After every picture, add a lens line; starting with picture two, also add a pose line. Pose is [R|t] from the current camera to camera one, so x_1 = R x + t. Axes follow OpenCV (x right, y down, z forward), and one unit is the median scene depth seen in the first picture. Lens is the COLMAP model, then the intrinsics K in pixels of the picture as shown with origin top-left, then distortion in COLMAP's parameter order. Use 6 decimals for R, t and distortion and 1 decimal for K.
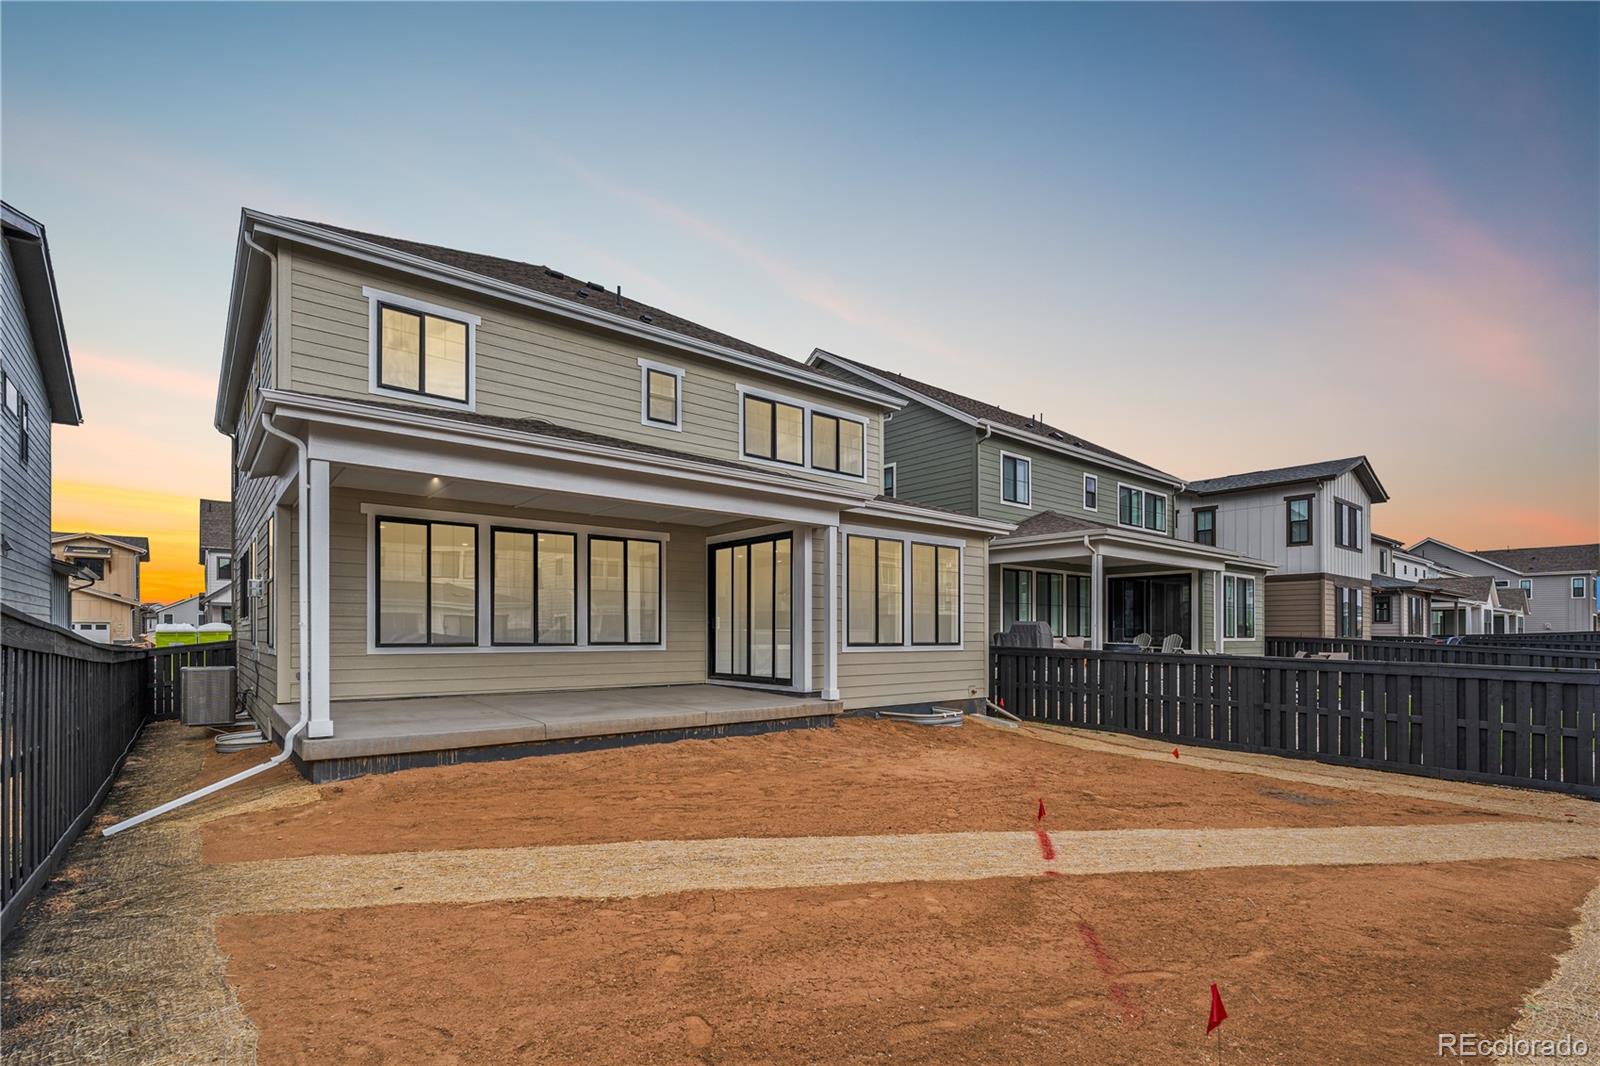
lens RADIAL K [[737.1, 0, 799.2], [0, 737.1, 631.8], [0, 0, 1]] dist [-0.001044, -0.000136]
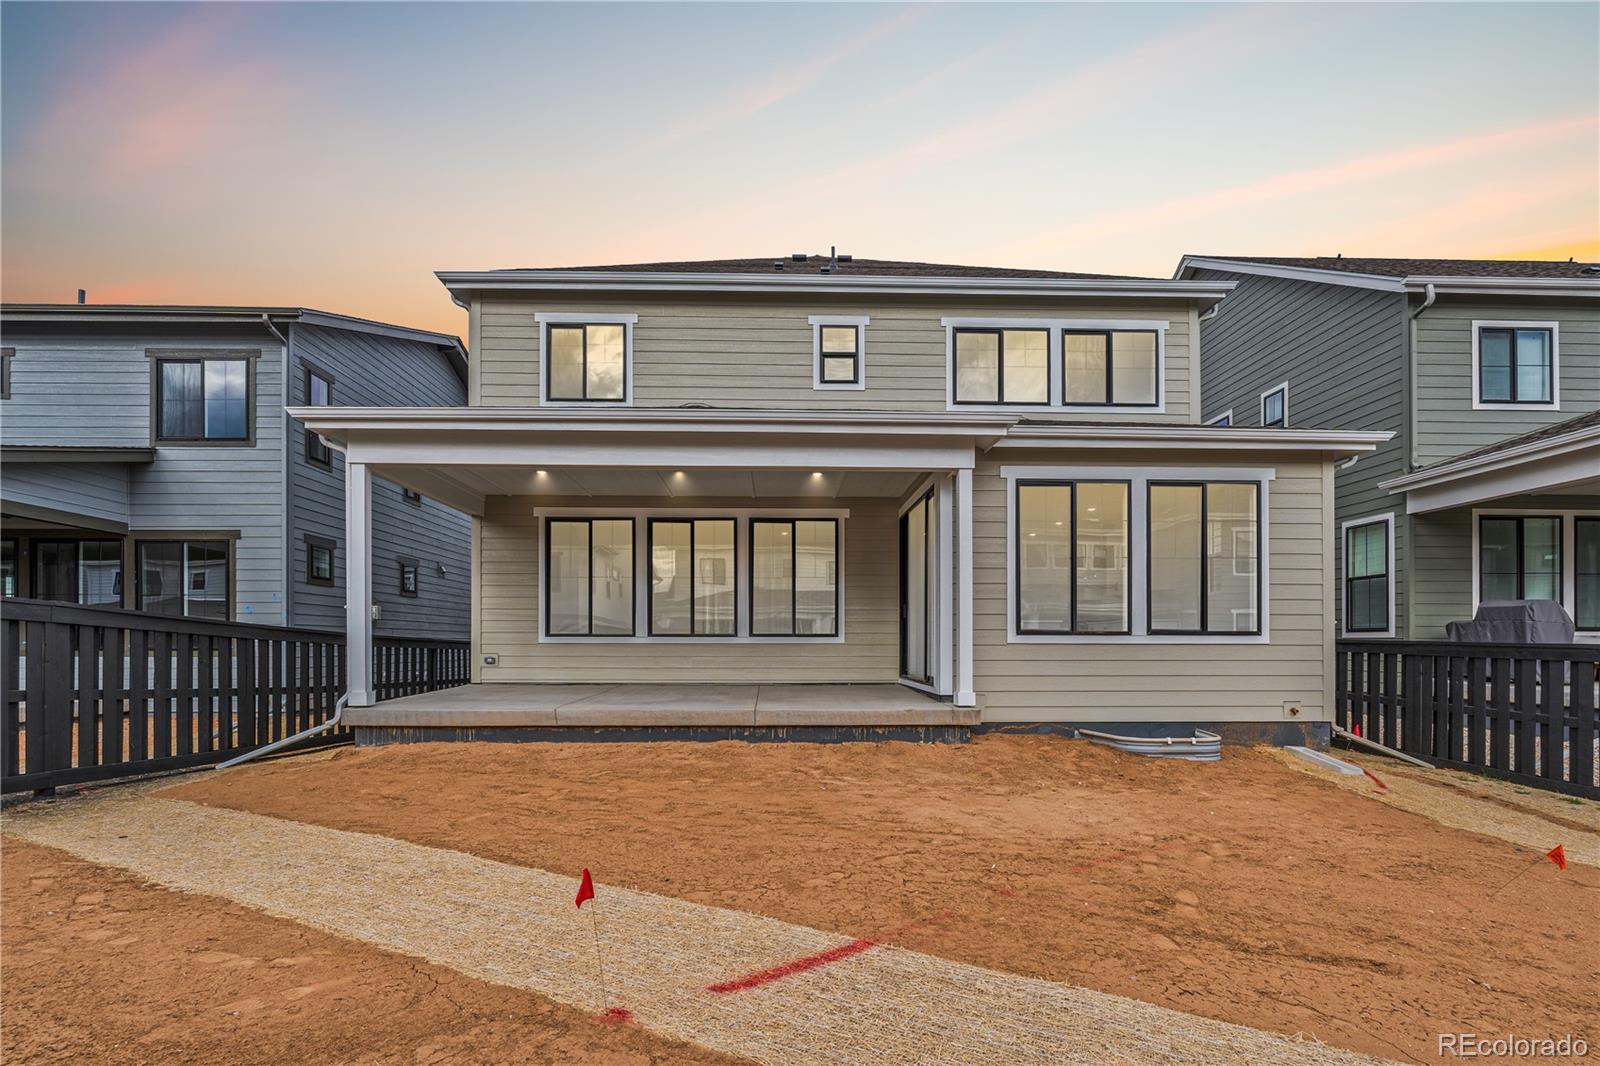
lens RADIAL K [[742.6, 0, 798.3], [0, 742.6, 643.2], [0, 0, 1]] dist [-0.002212, 0.000067]
pose [[0.790005, -0.004537, -0.613083, 0.355291], [0.002913, 0.999989, -0.003646, 0.031580], [0.613093, 0.001095, 0.790010, 0.309311]]
